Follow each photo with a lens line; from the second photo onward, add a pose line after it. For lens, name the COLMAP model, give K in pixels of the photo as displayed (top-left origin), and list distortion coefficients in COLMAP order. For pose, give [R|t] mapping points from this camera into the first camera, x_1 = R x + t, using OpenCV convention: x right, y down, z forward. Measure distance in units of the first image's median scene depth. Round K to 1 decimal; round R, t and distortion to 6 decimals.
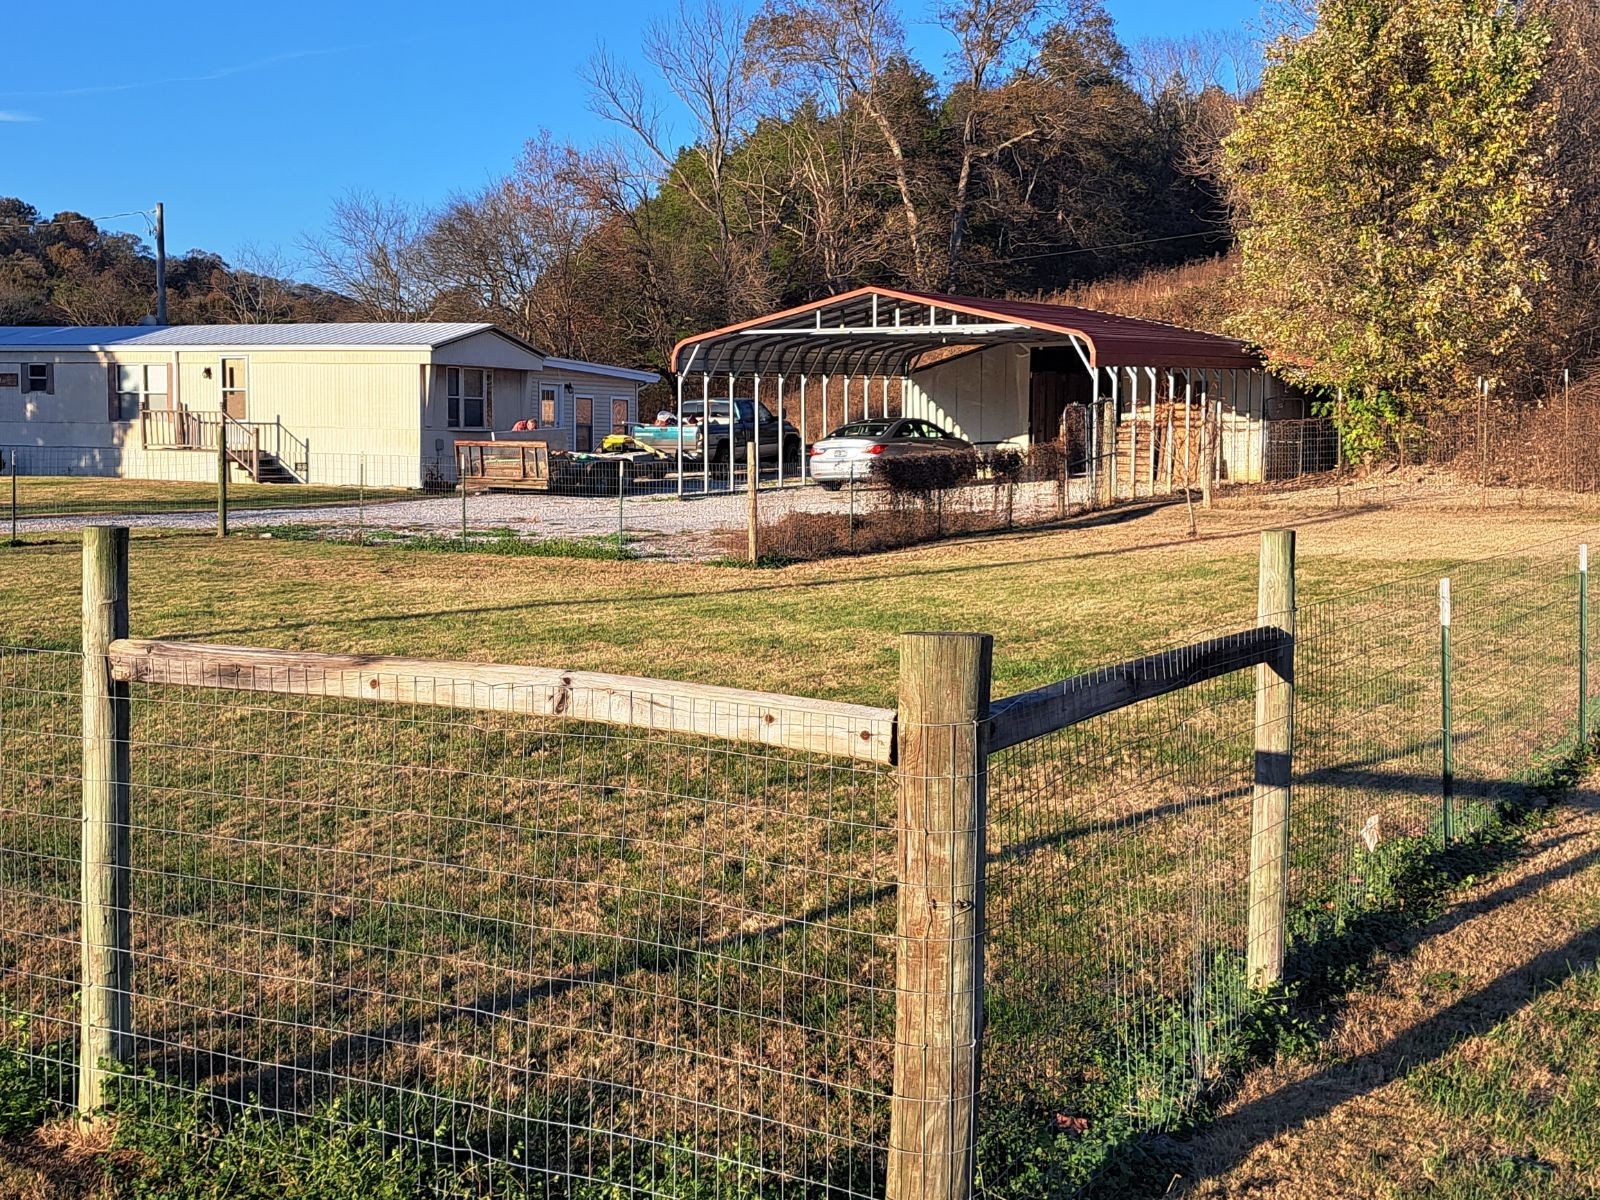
lens RADIAL K [[1853.9, 0, 802.6], [0, 1853.9, 599.8], [0, 0, 1]] dist [0.048784, 0.000000]
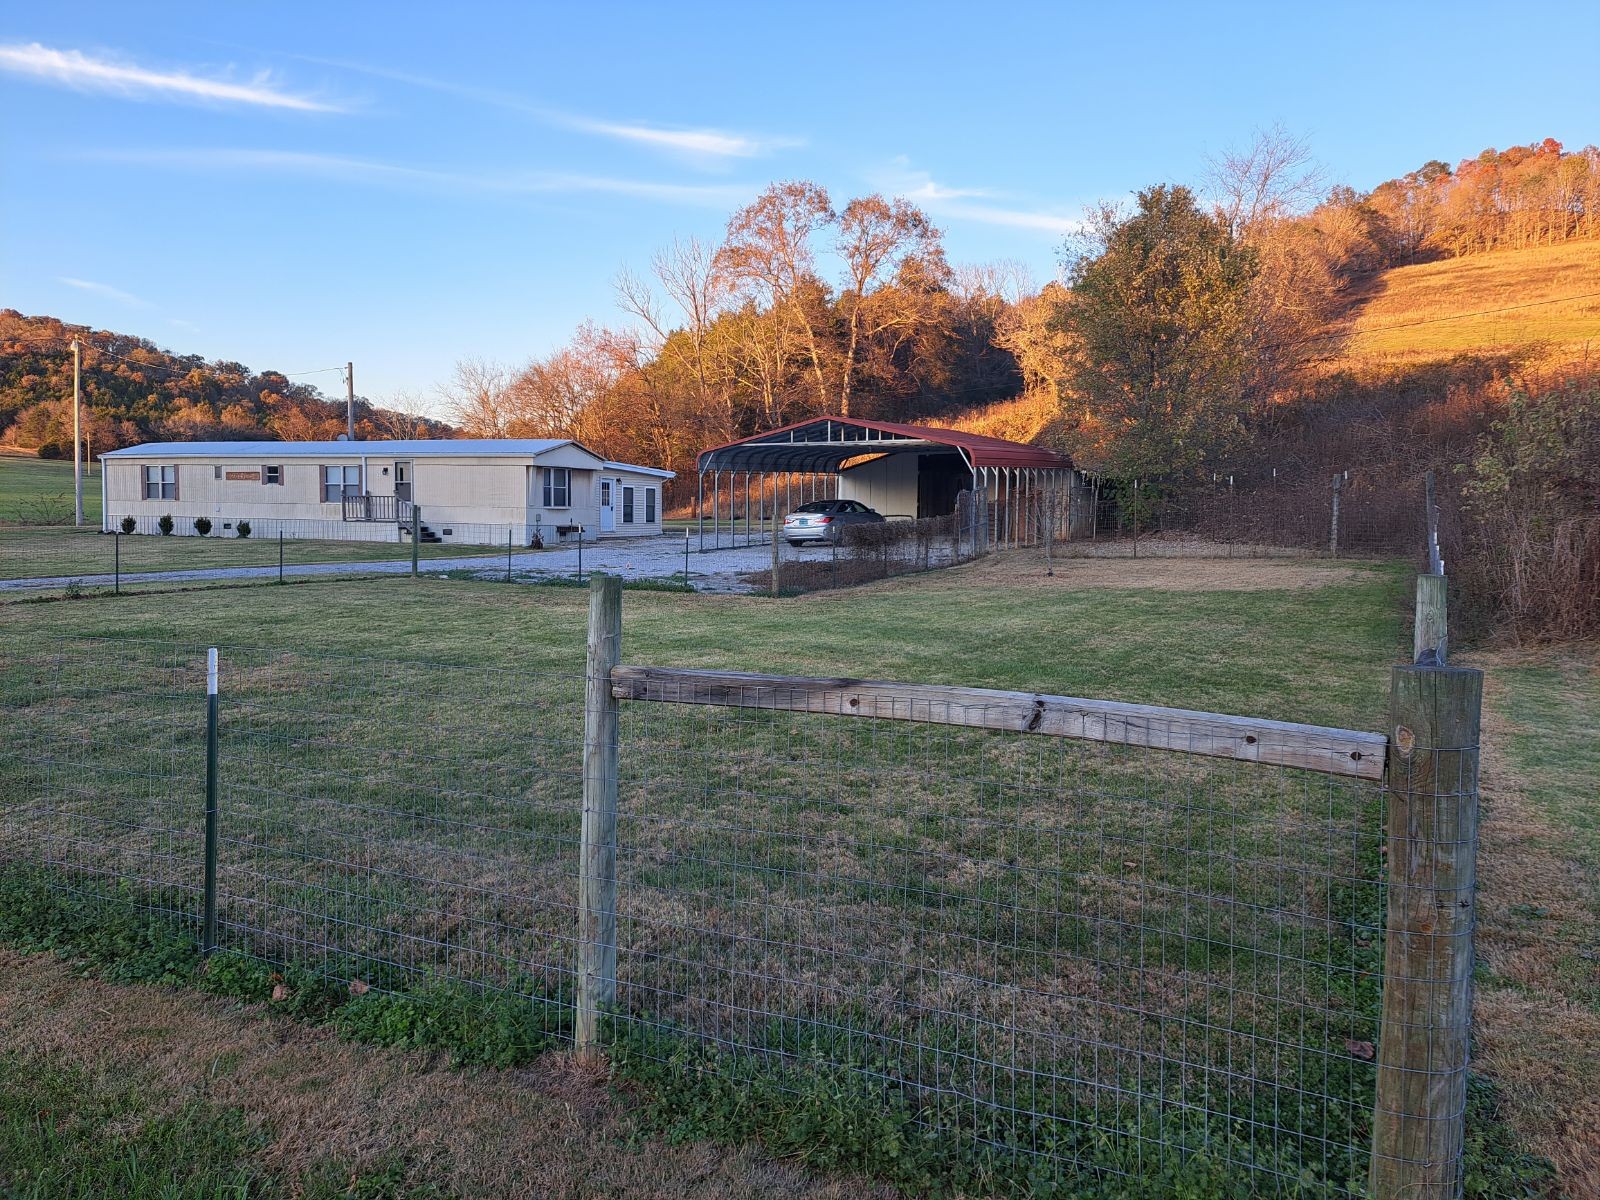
lens RADIAL K [[1166.0, 0, 768.9], [0, 1166.0, 592.0], [0, 0, 1]] dist [0.054916, -0.036266]
pose [[0.999579, -0.002407, 0.028912, -0.030237], [0.002987, 0.999795, -0.020022, -0.001306], [-0.028858, 0.020100, 0.999381, 0.022233]]
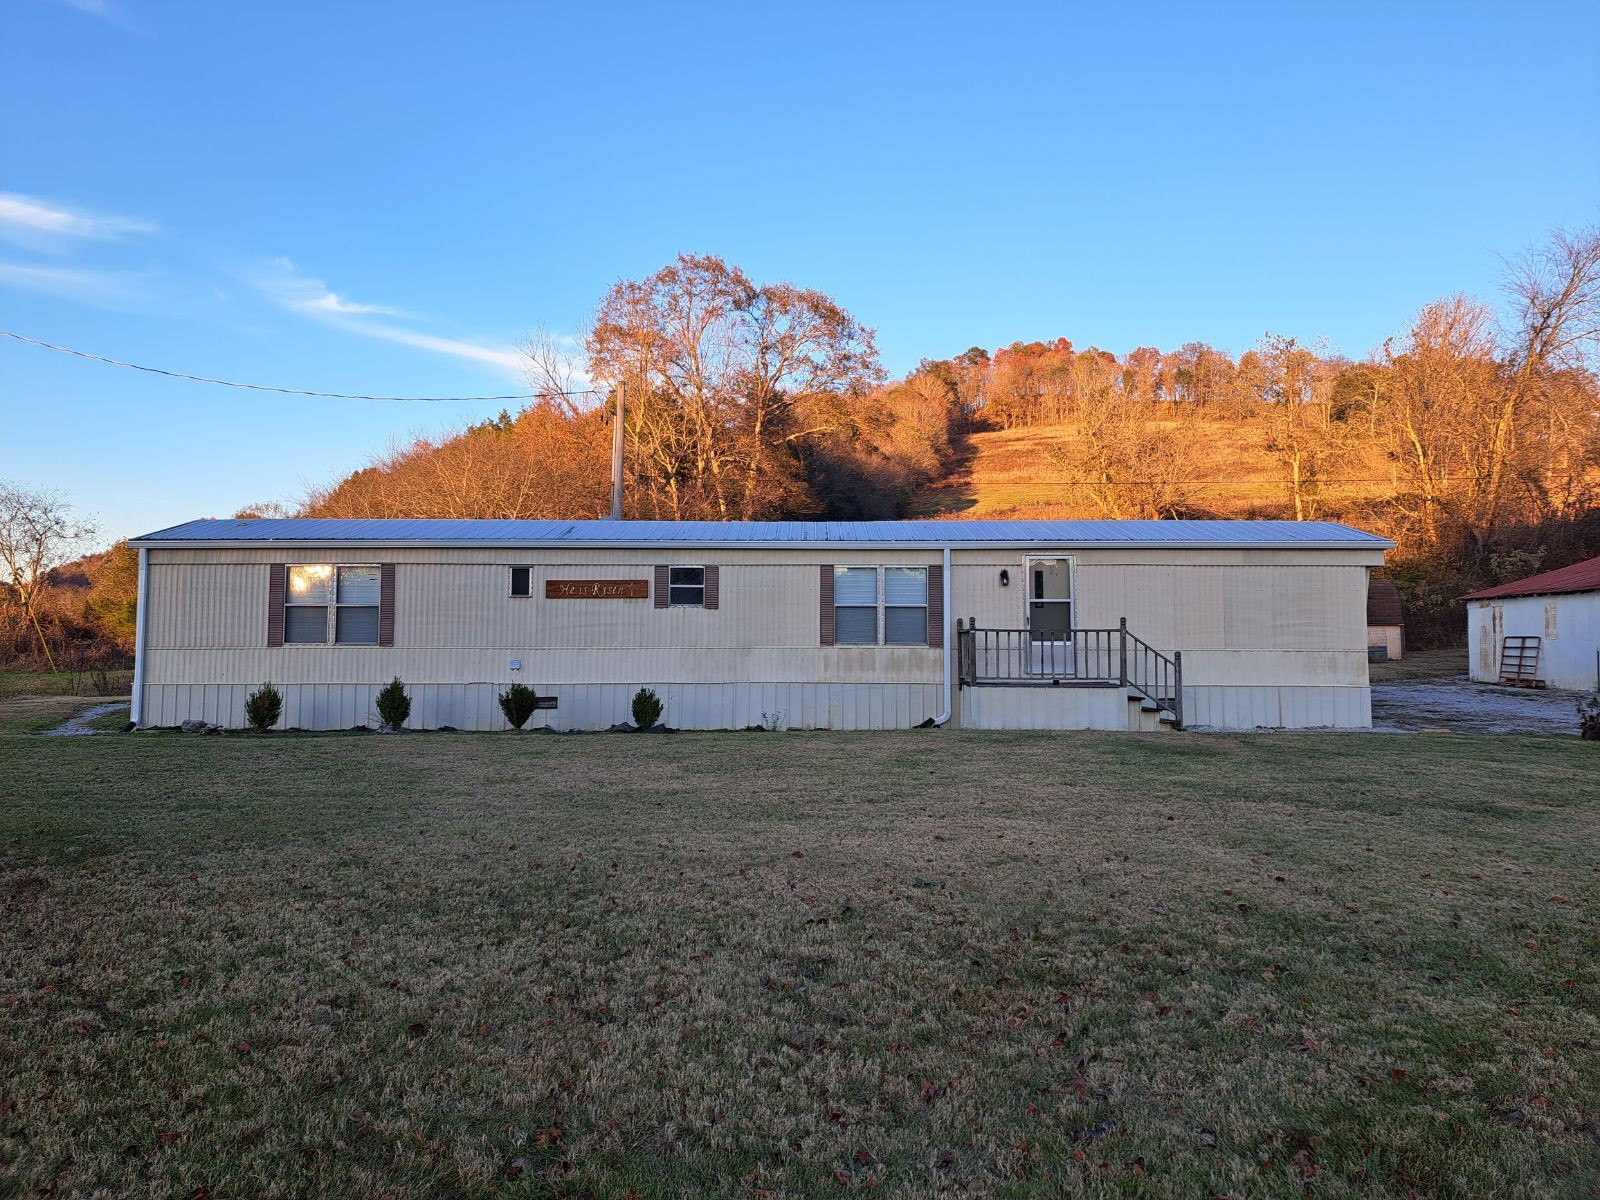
lens RADIAL K [[1166.0, 0, 795.9], [0, 1166.0, 593.2], [0, 0, 1]] dist [0.054916, -0.036266]
pose [[0.900233, 0.009902, 0.435296, -0.597113], [0.051058, 0.990443, -0.128123, -0.061597], [-0.432404, 0.137566, 0.891124, 0.630654]]
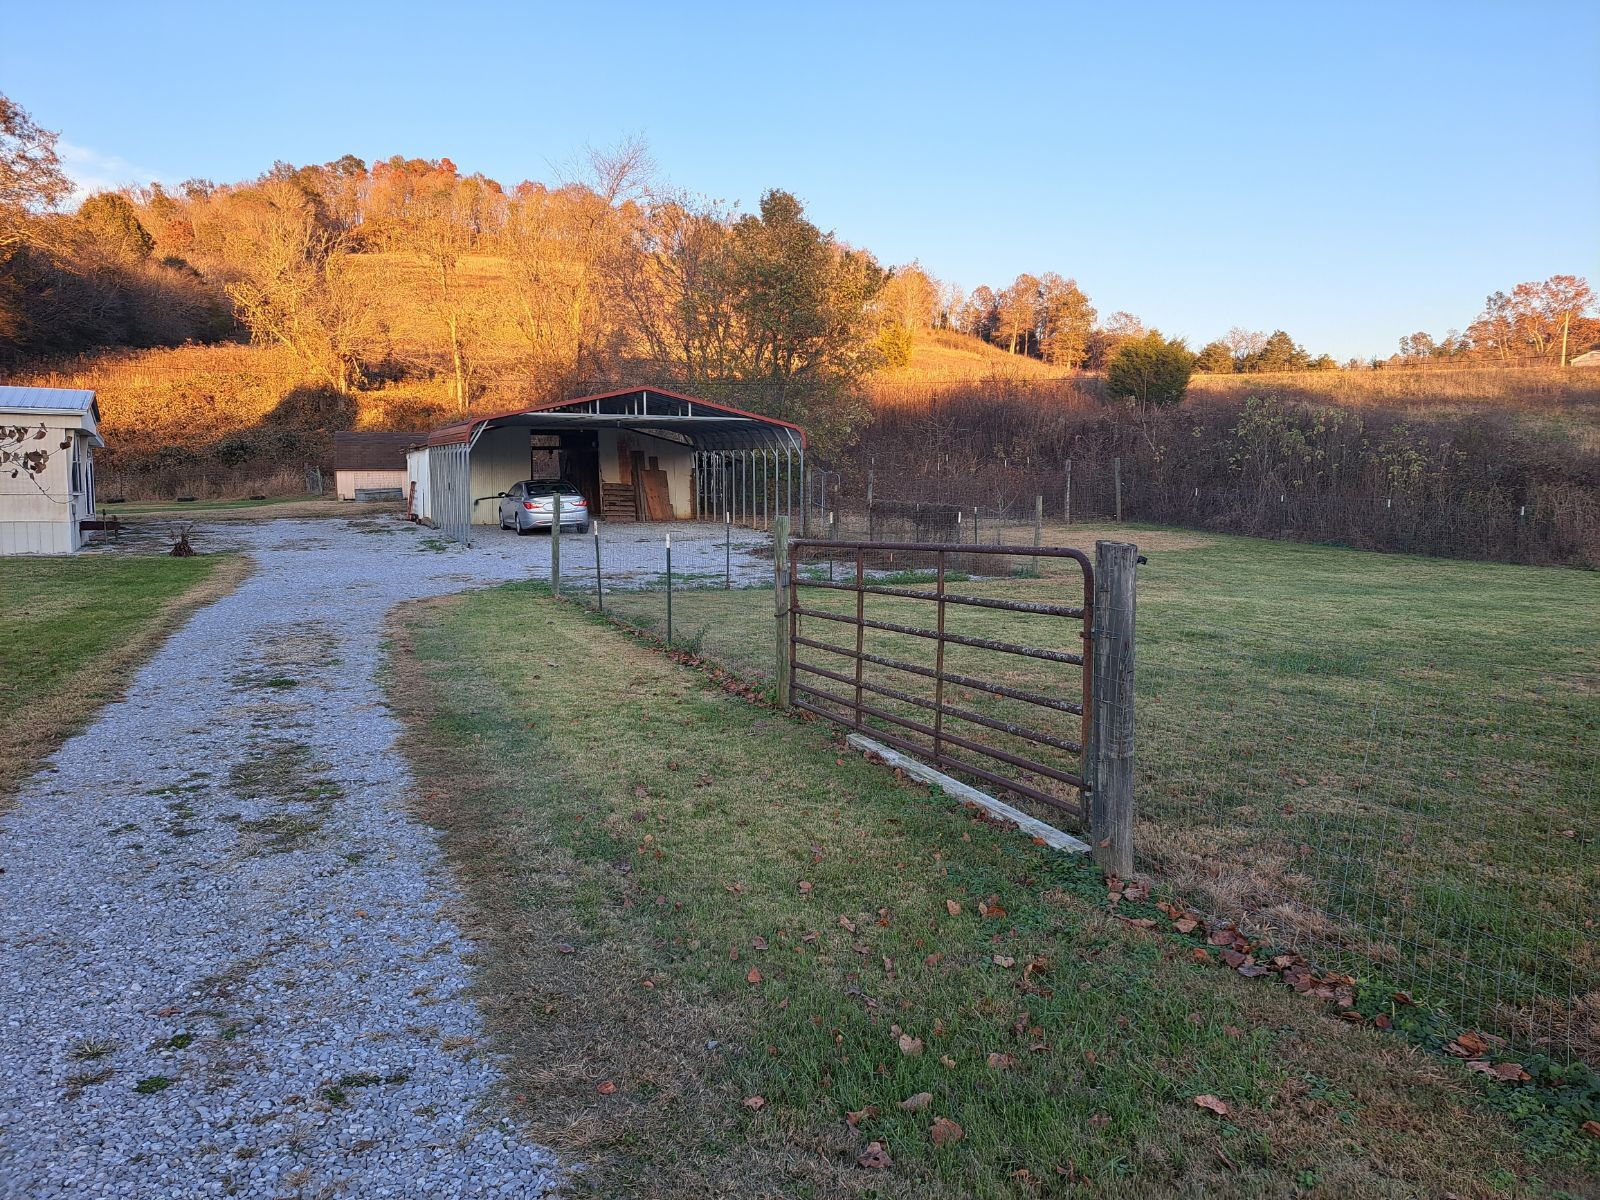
lens RADIAL K [[1166.0, 0, 812.9], [0, 1166.0, 606.0], [0, 0, 1]] dist [0.054916, -0.036266]
pose [[0.591821, -0.092330, 0.800764, -0.458444], [0.082968, 0.995119, 0.053421, -0.031164], [-0.801788, 0.034822, 0.596593, 0.288732]]
